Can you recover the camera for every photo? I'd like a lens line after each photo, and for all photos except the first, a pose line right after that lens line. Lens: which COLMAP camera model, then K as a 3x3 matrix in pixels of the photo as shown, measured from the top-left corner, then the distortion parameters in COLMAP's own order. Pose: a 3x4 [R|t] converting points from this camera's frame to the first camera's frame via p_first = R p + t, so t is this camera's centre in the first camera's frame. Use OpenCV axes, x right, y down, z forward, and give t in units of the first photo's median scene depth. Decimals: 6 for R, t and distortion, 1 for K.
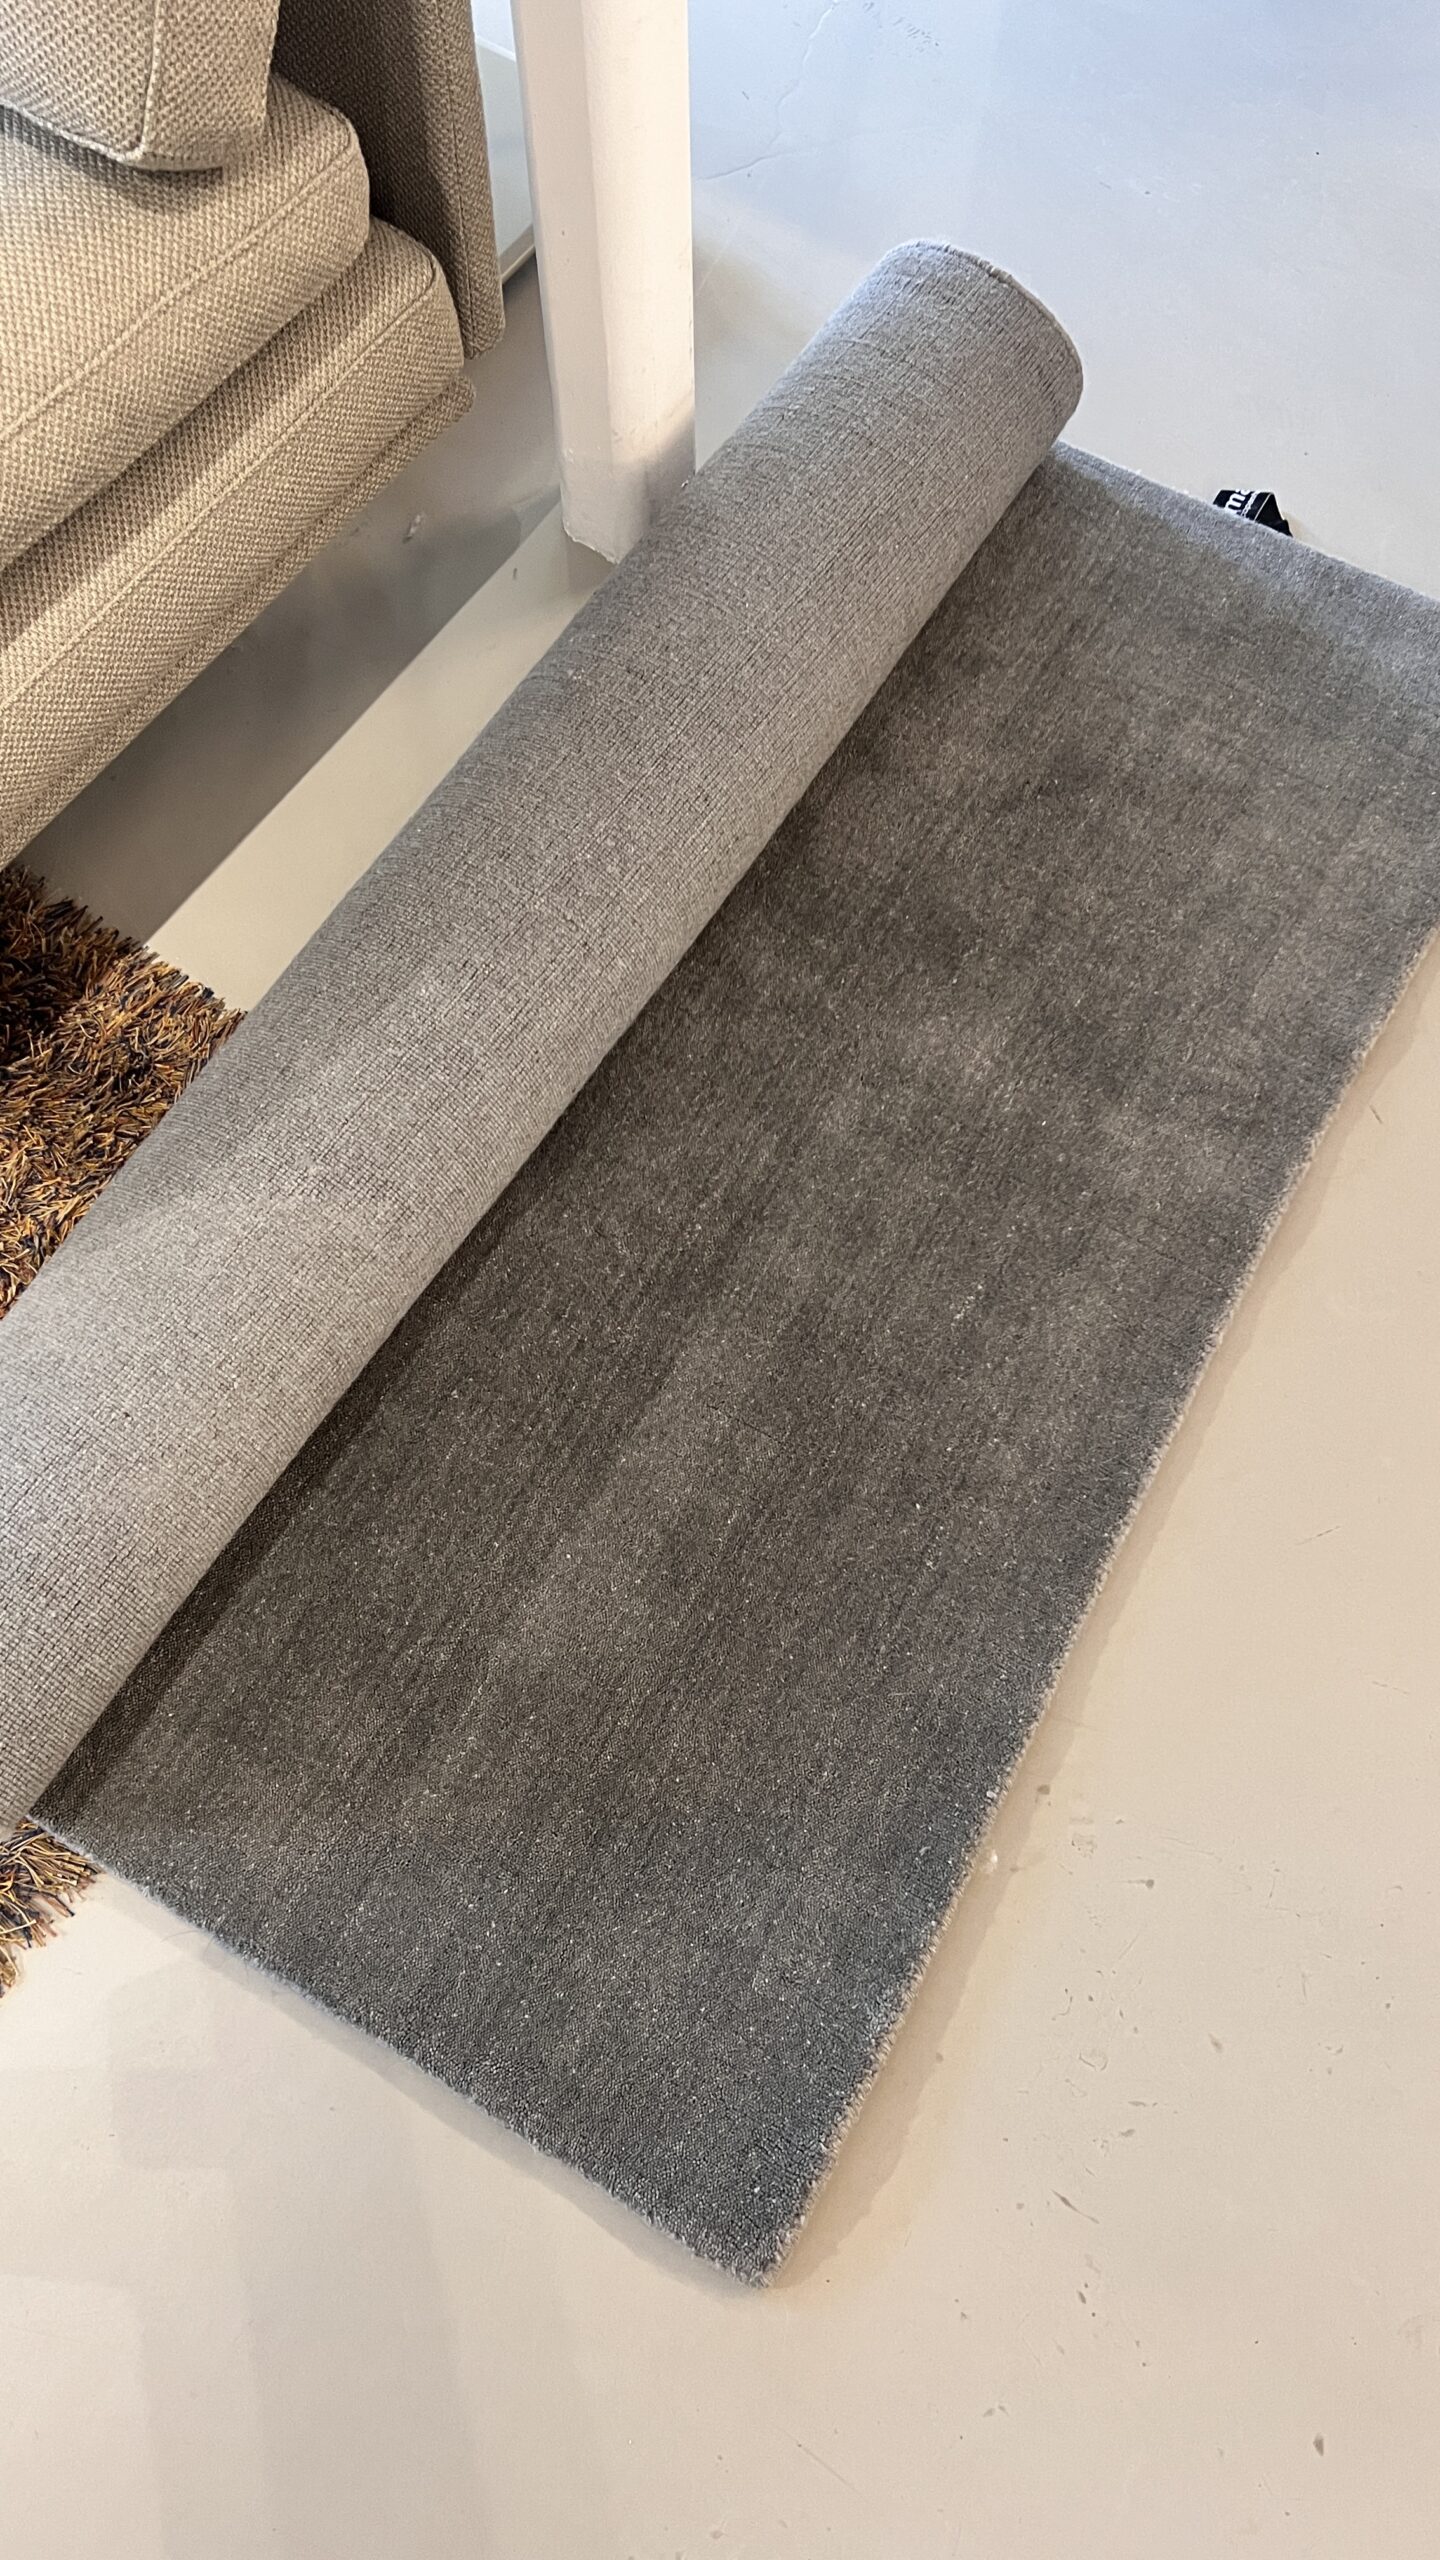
lens RADIAL K [[1961.8, 0, 720.0], [0, 1961.8, 1280.0], [0, 0, 1]] dist [0.174749, -0.379267]
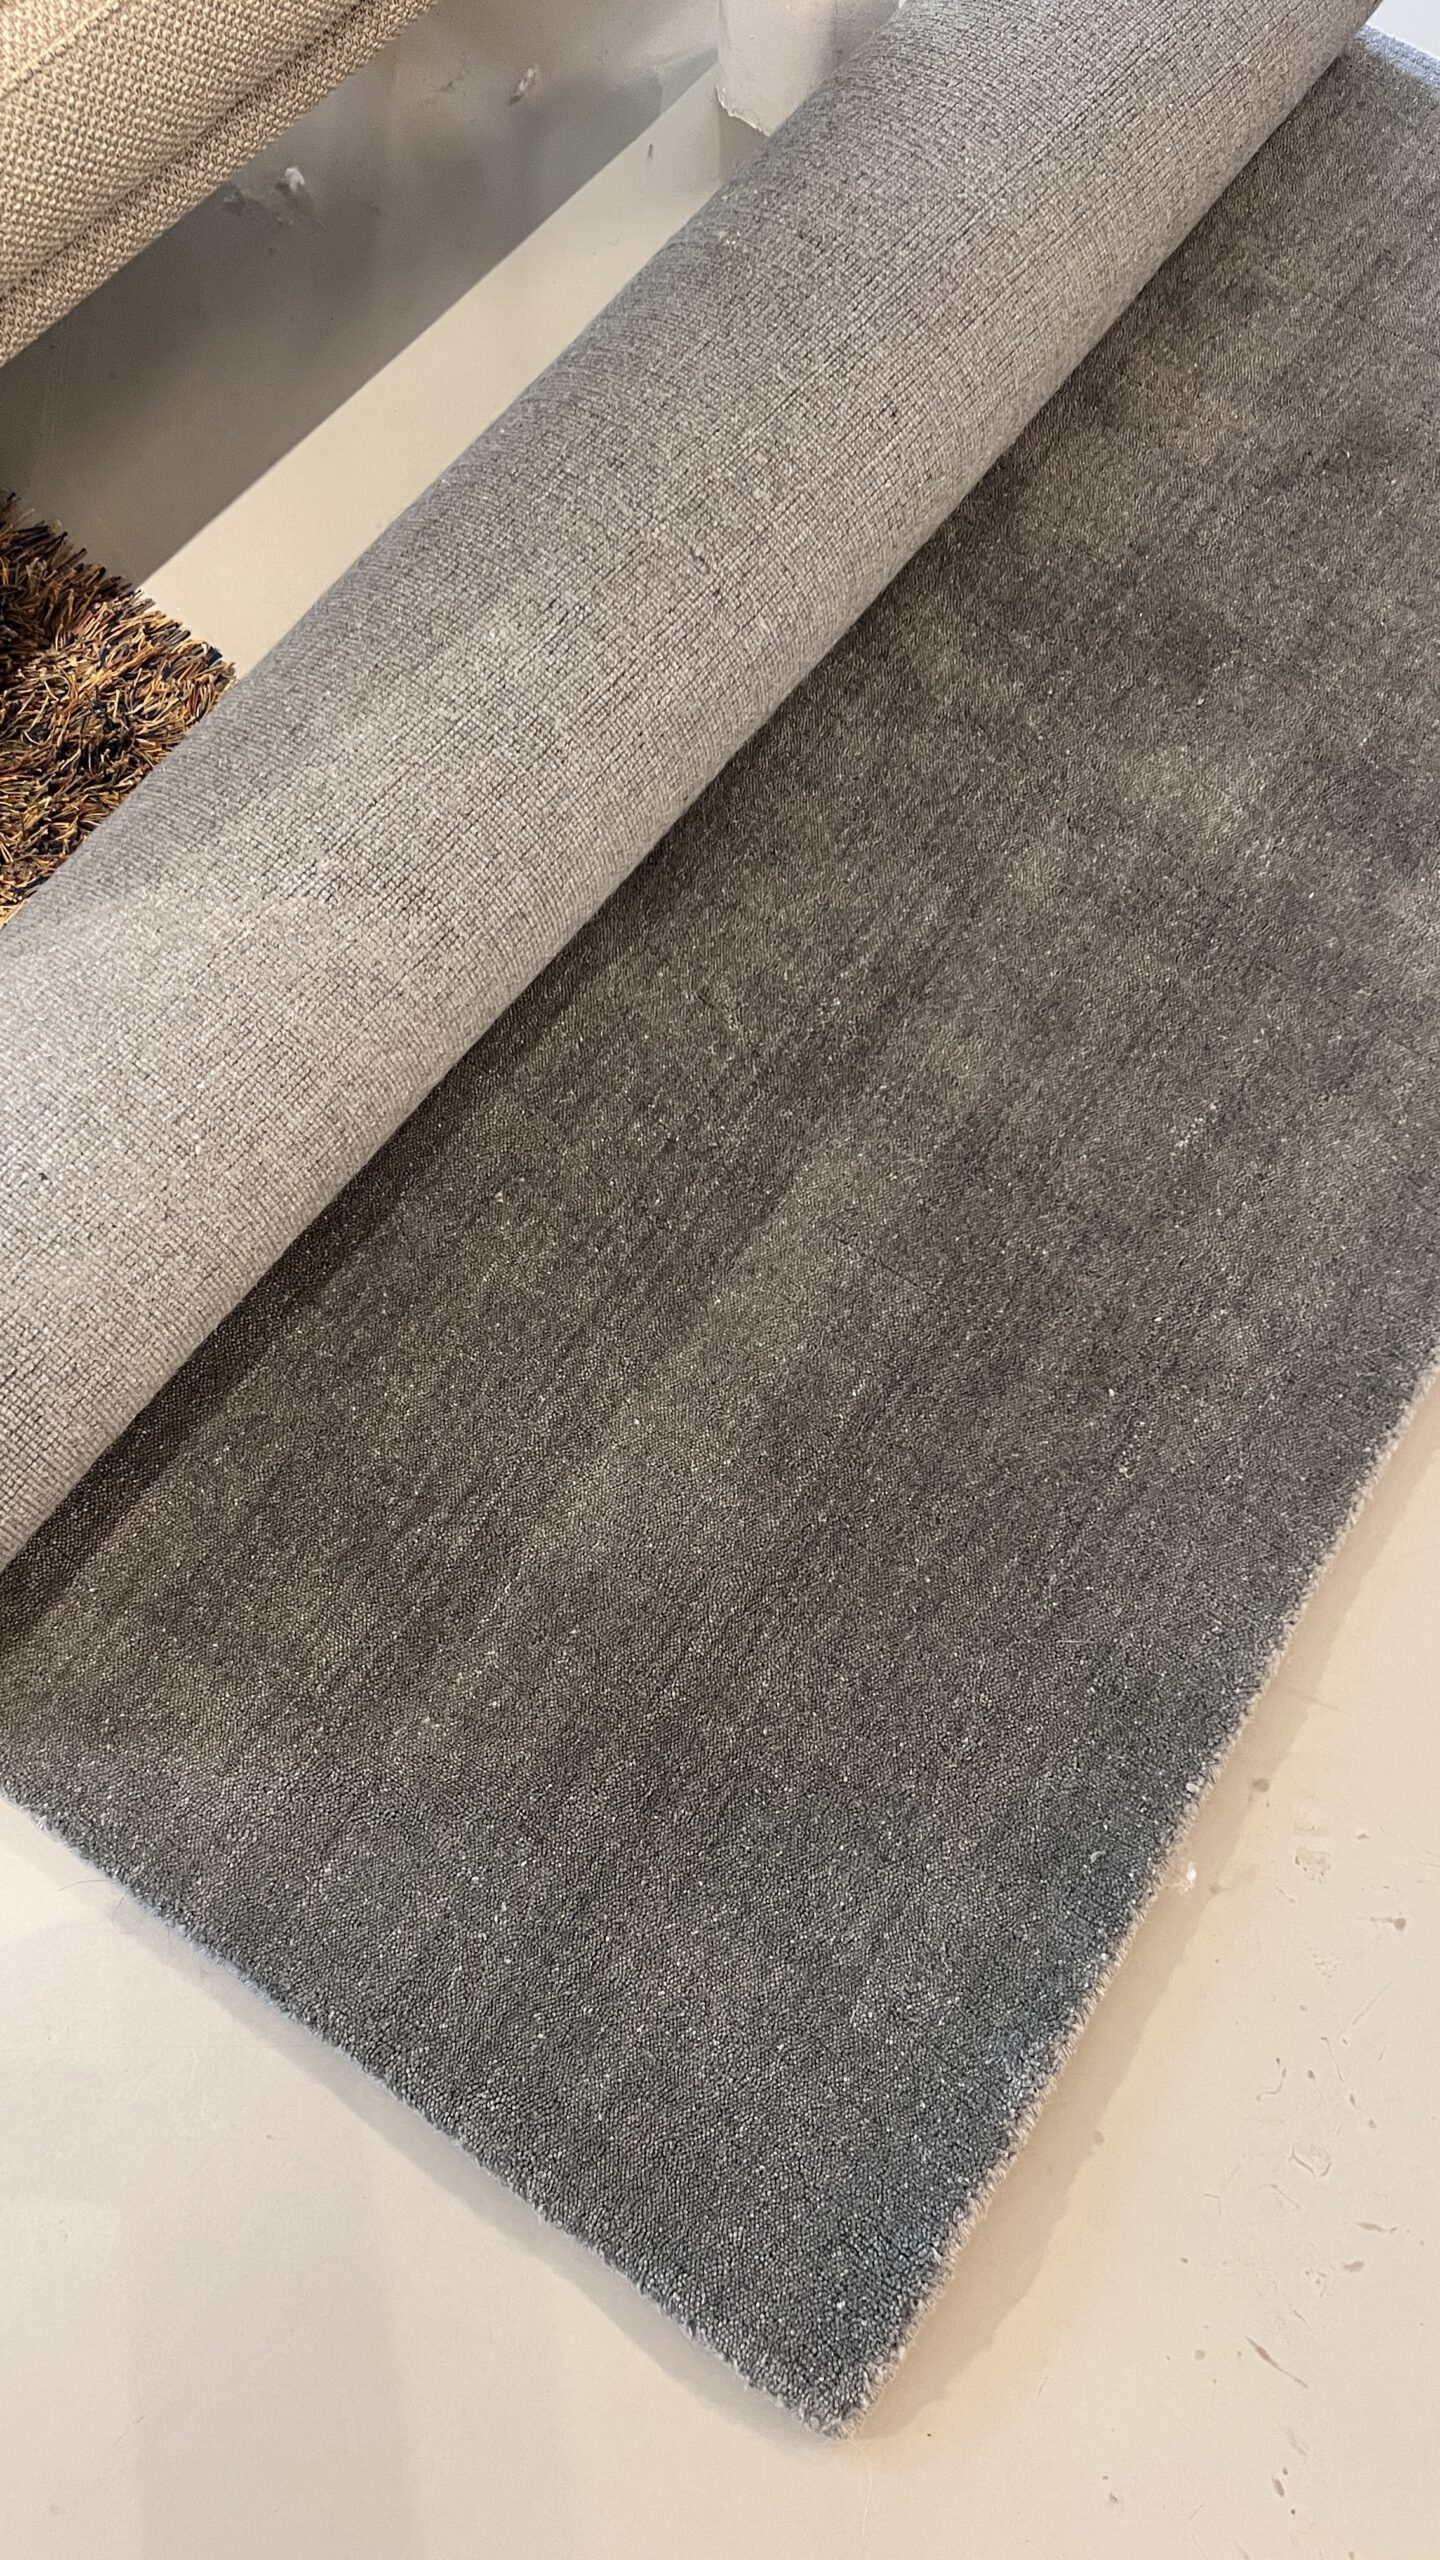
lens RADIAL K [[1897.3, 0, 720.0], [0, 1897.3, 1280.0], [0, 0, 1]] dist [0.129217, -0.197228]
pose [[0.996965, 0.074869, -0.021357, -0.032614], [-0.073609, 0.995786, 0.054695, 0.043043], [0.025362, -0.052956, 0.998275, 0.273319]]
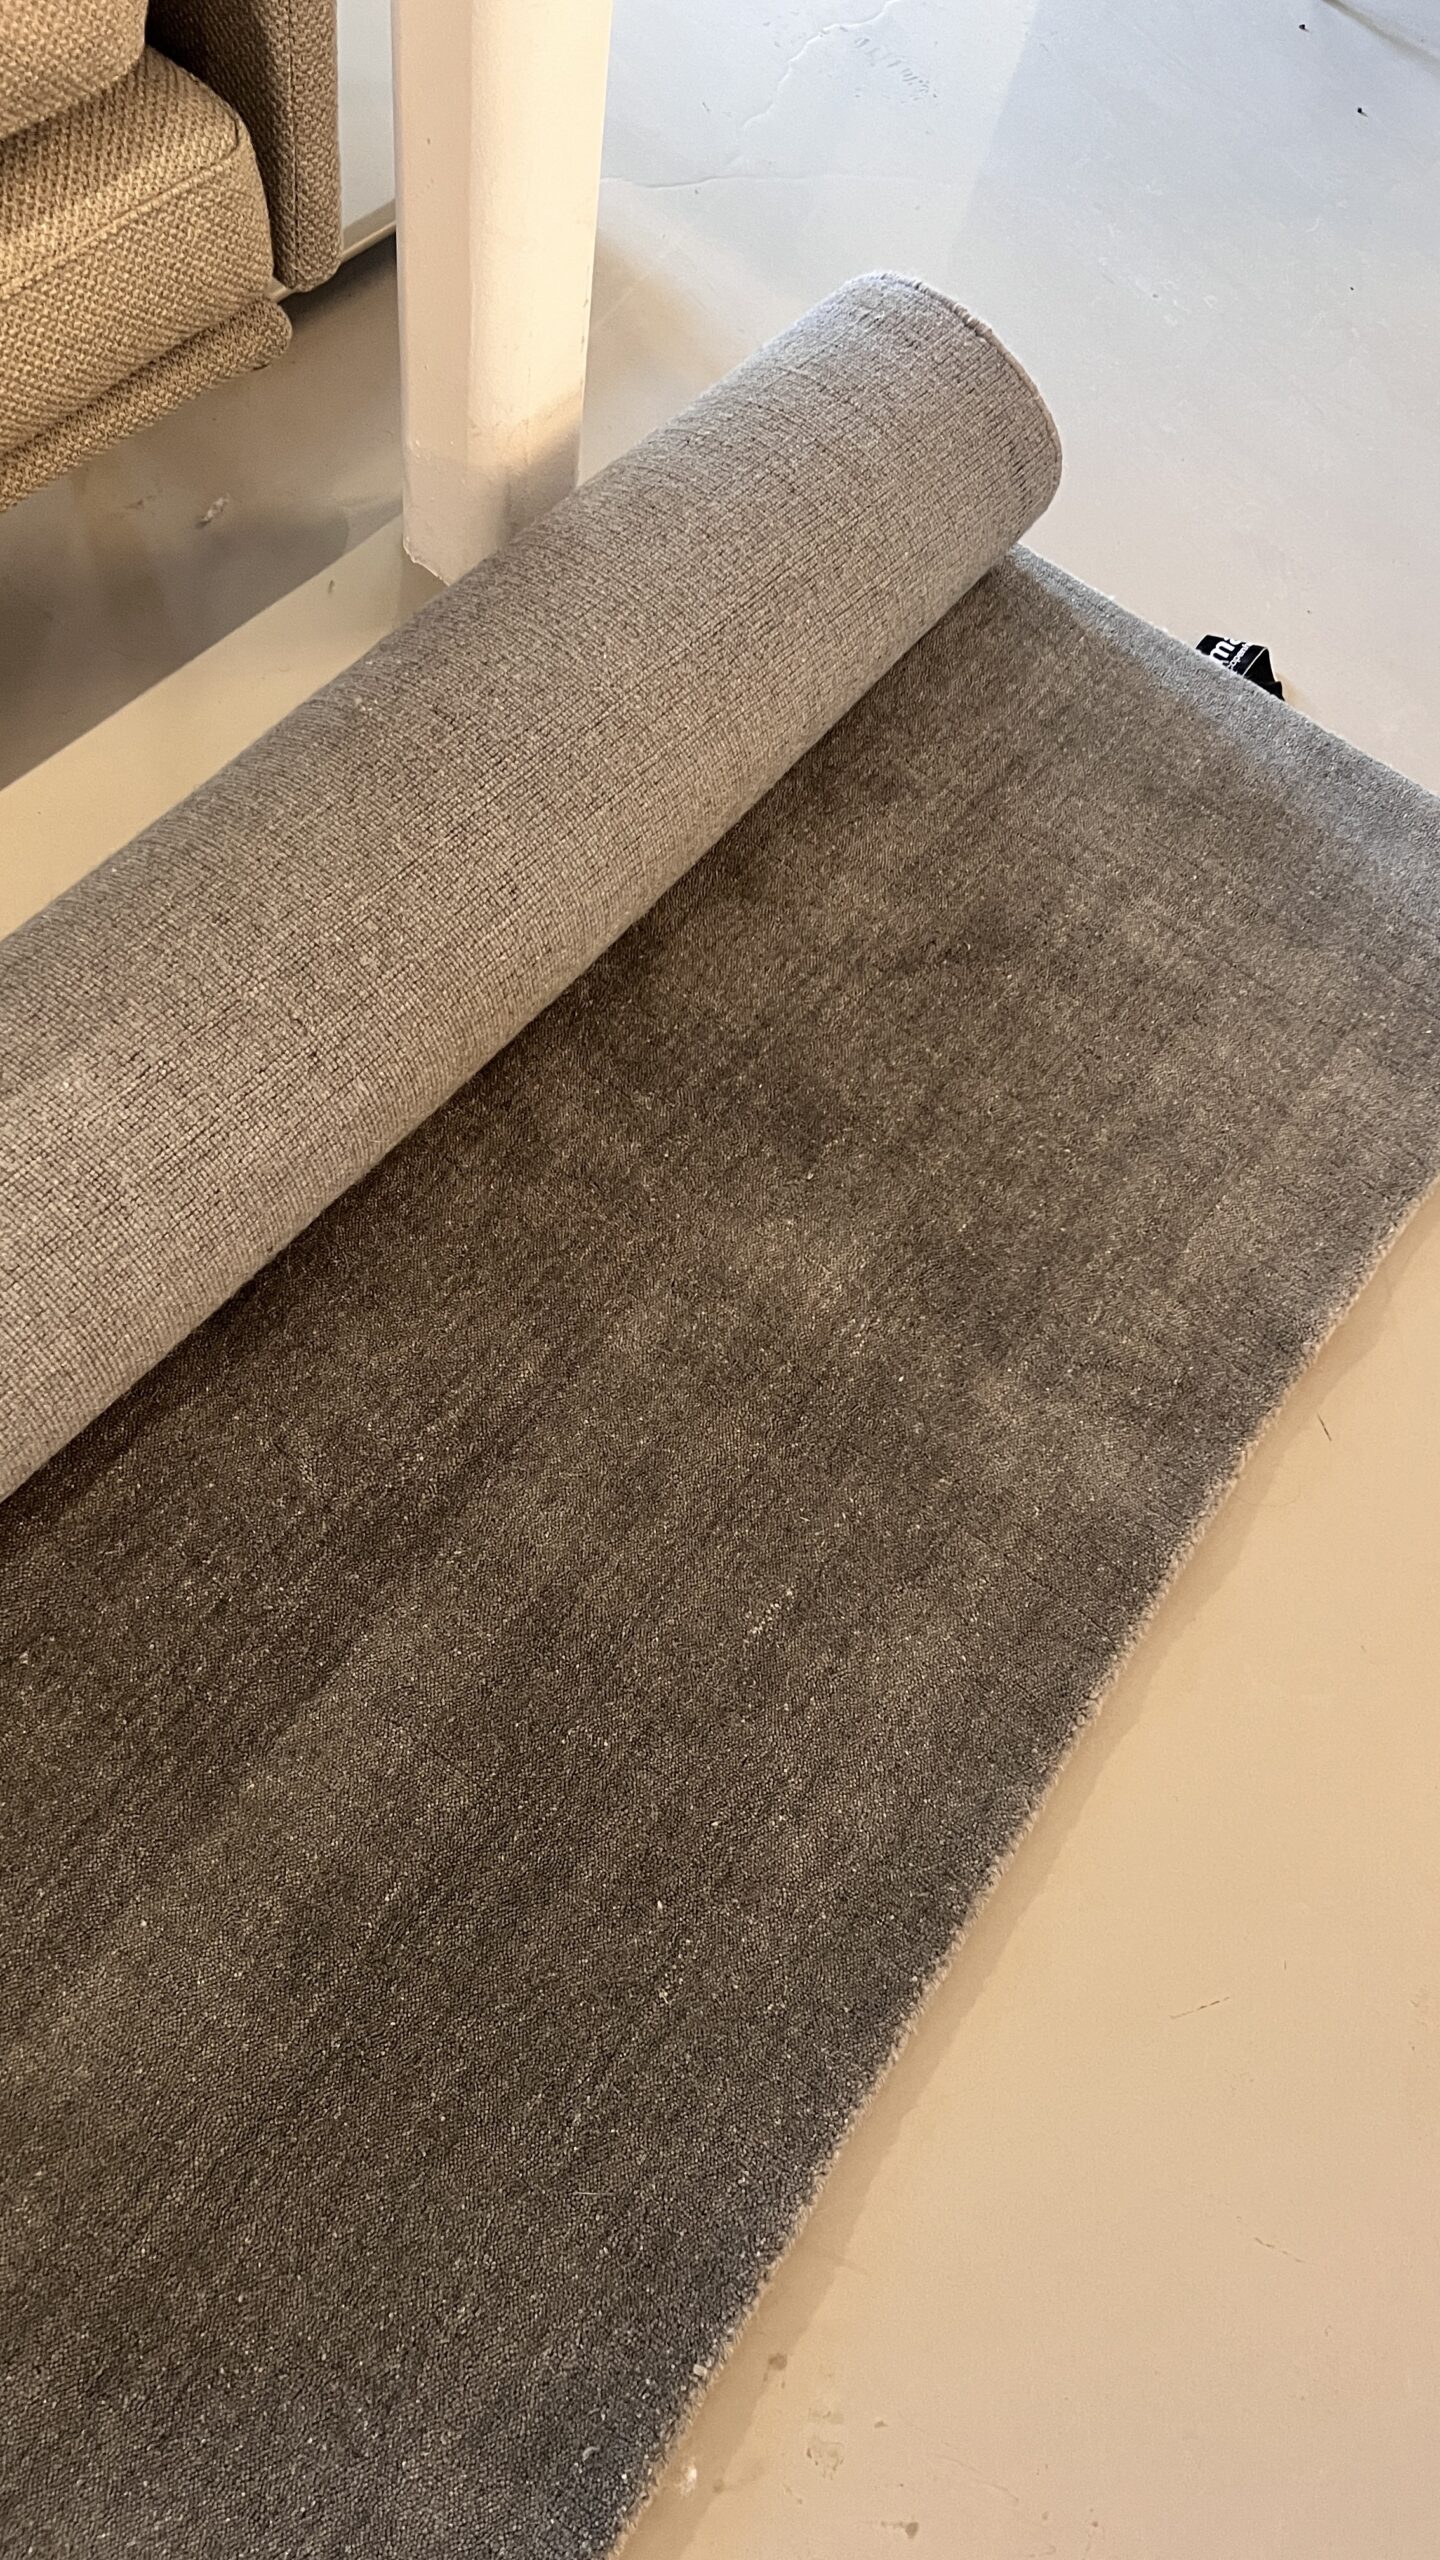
lens RADIAL K [[1897.3, 0, 720.0], [0, 1897.3, 1280.0], [0, 0, 1]] dist [0.129217, -0.197228]
pose [[0.987806, 0.139651, 0.068826, 0.041887], [-0.134554, 0.988150, -0.073862, -0.055894], [-0.078325, 0.063701, 0.994891, 0.290567]]
